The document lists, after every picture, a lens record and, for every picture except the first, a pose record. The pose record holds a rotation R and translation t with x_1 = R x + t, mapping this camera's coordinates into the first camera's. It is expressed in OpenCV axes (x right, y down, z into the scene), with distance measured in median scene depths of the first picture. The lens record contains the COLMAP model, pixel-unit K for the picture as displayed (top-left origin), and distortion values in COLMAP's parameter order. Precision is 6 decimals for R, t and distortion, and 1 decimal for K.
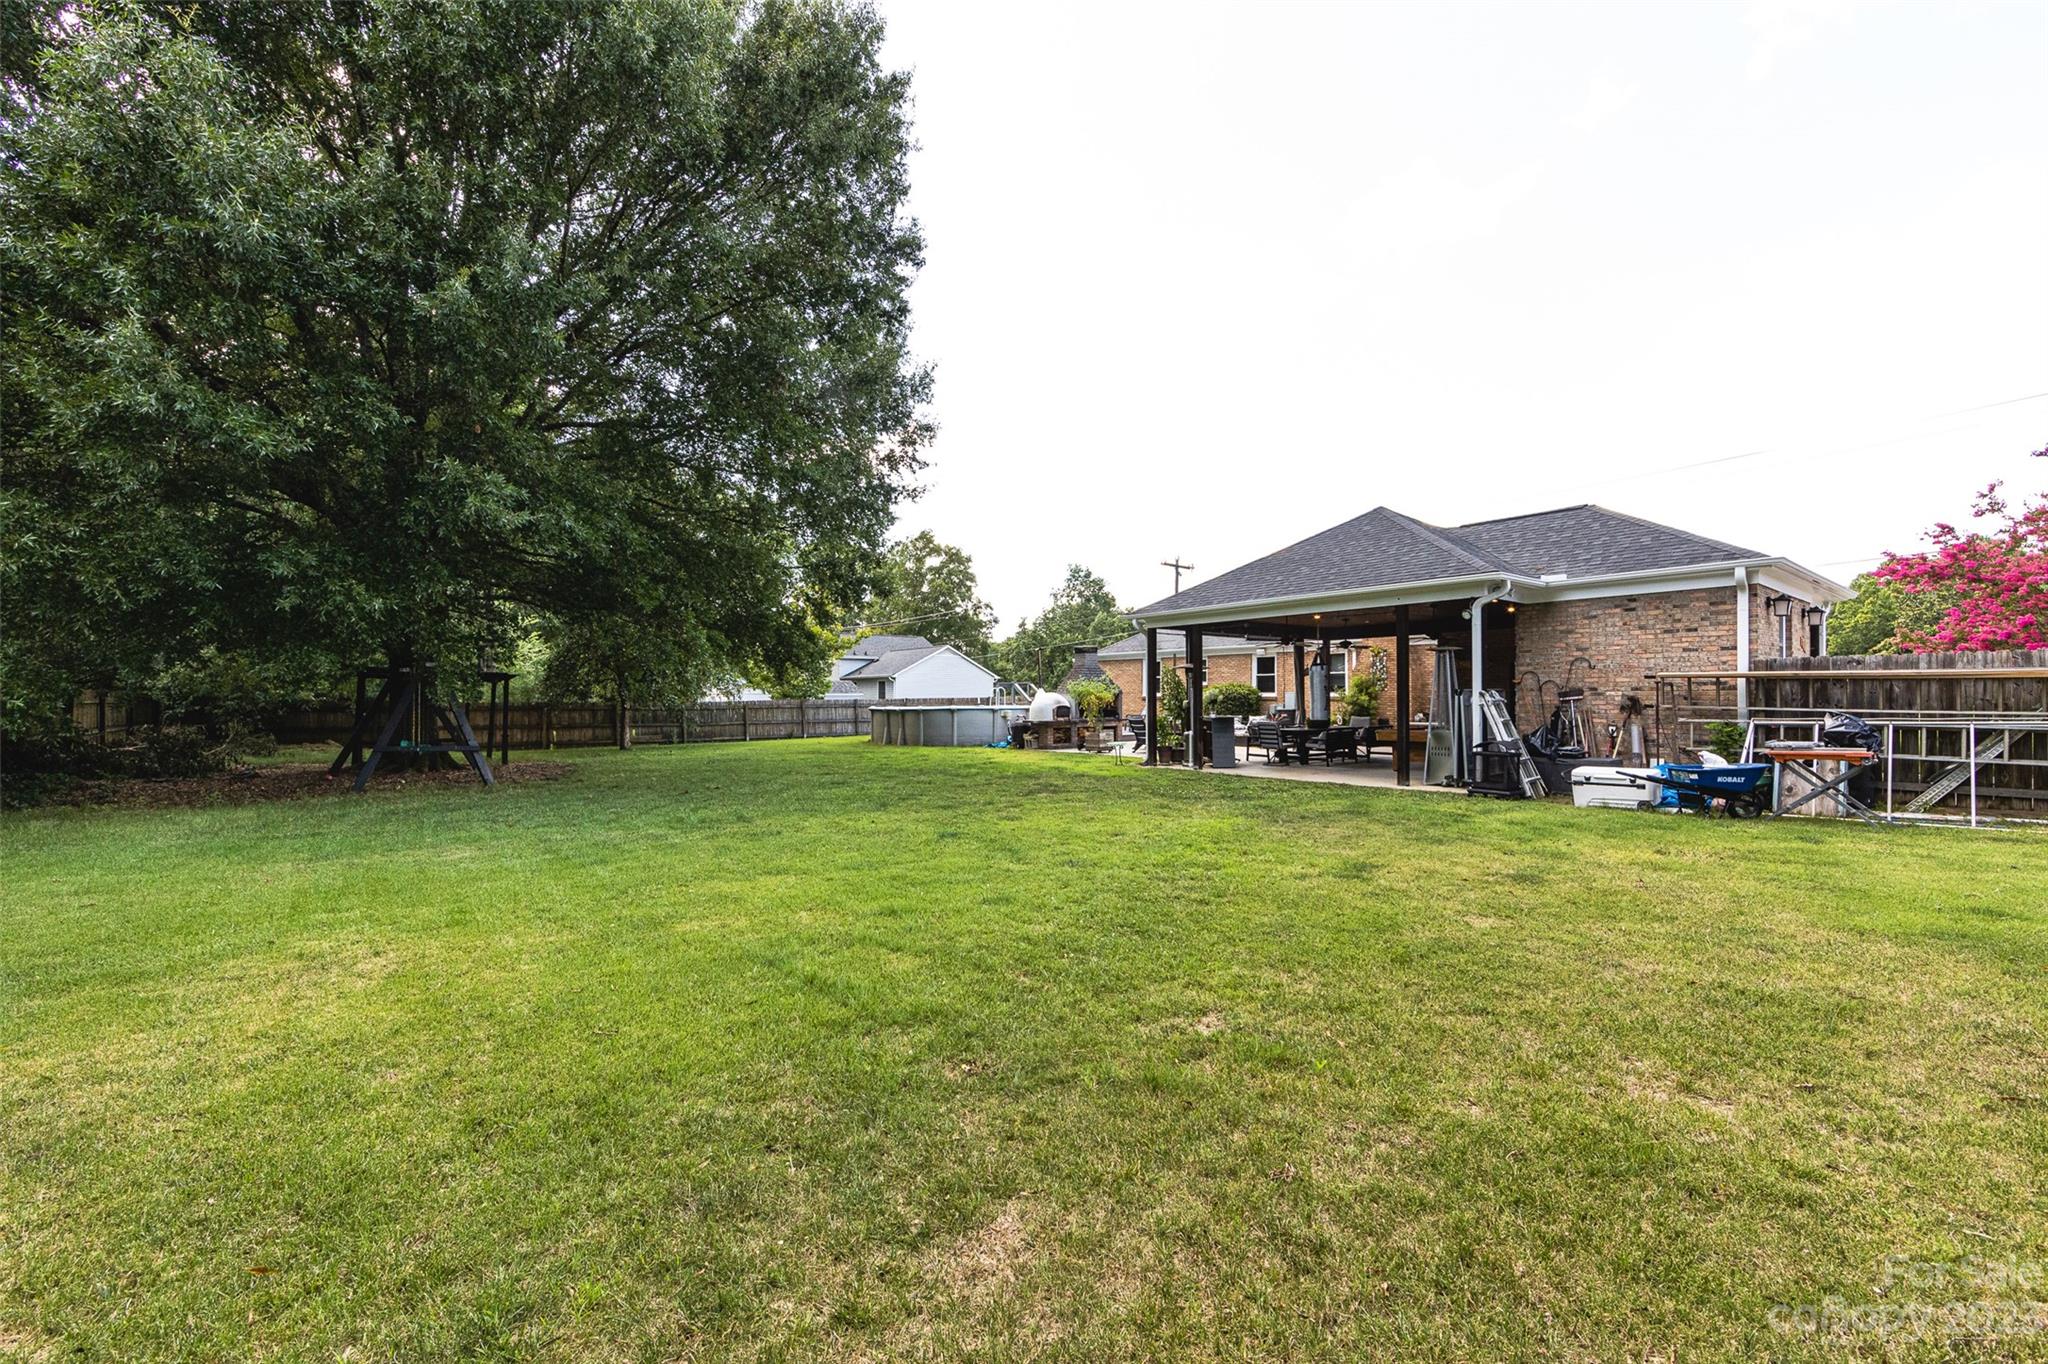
lens RADIAL K [[815.3, 0, 1019.3], [0, 815.3, 686.4], [0, 0, 1]] dist [-0.000441, -0.000348]
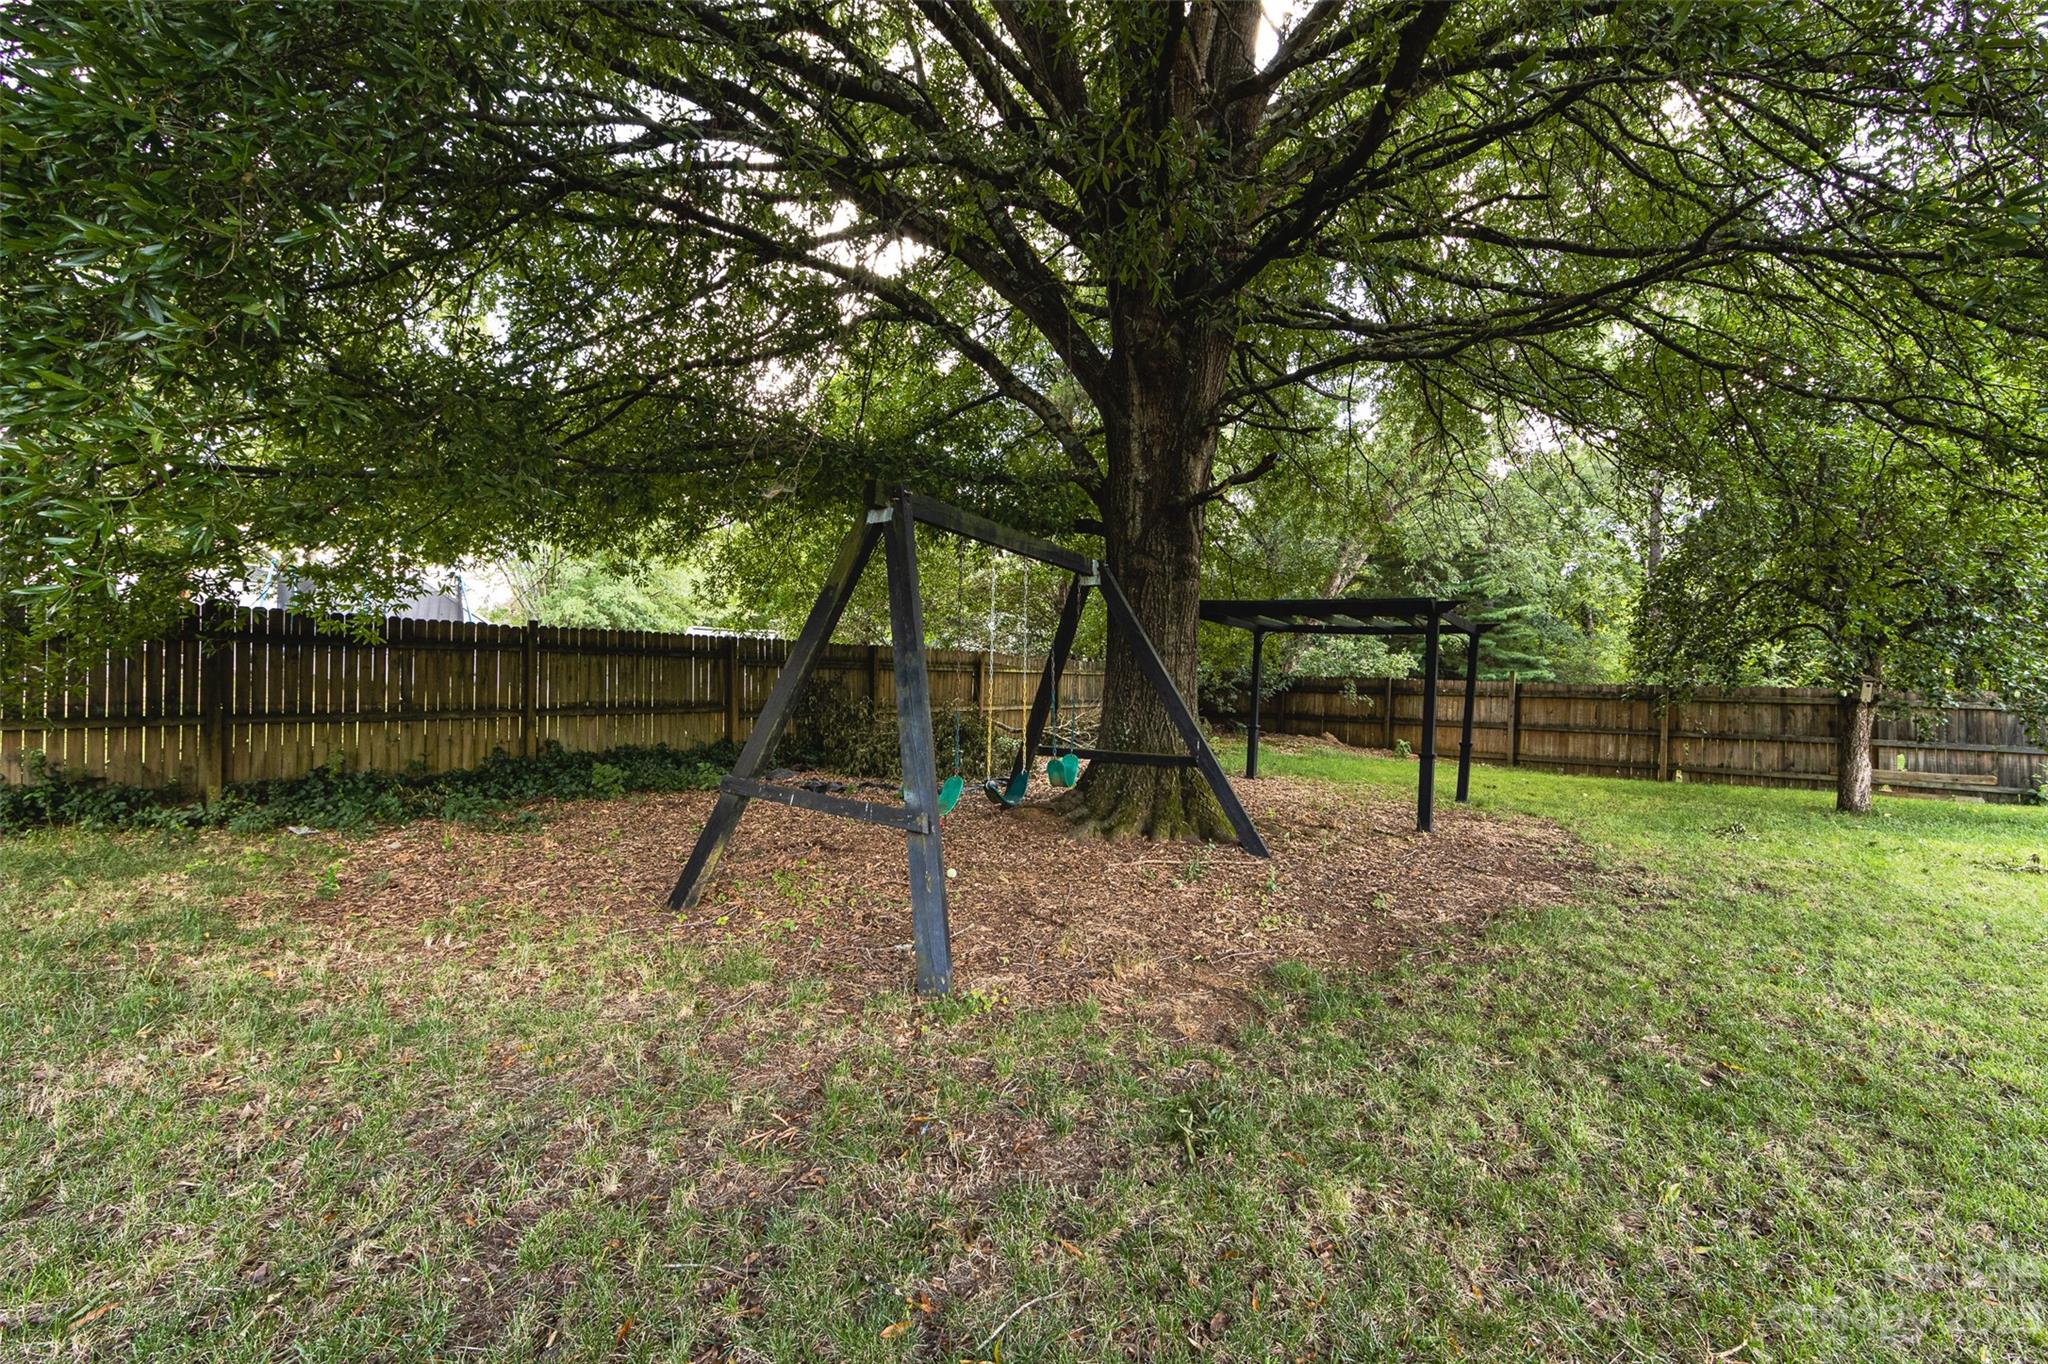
lens RADIAL K [[815.3, 0, 1017.7], [0, 815.3, 682.1], [0, 0, 1]] dist [-0.000441, -0.000348]
pose [[0.278161, 0.000454, -0.960534, -0.207832], [0.005278, 0.999984, 0.002001, 0.013577], [0.960520, -0.005626, 0.278154, 0.471744]]
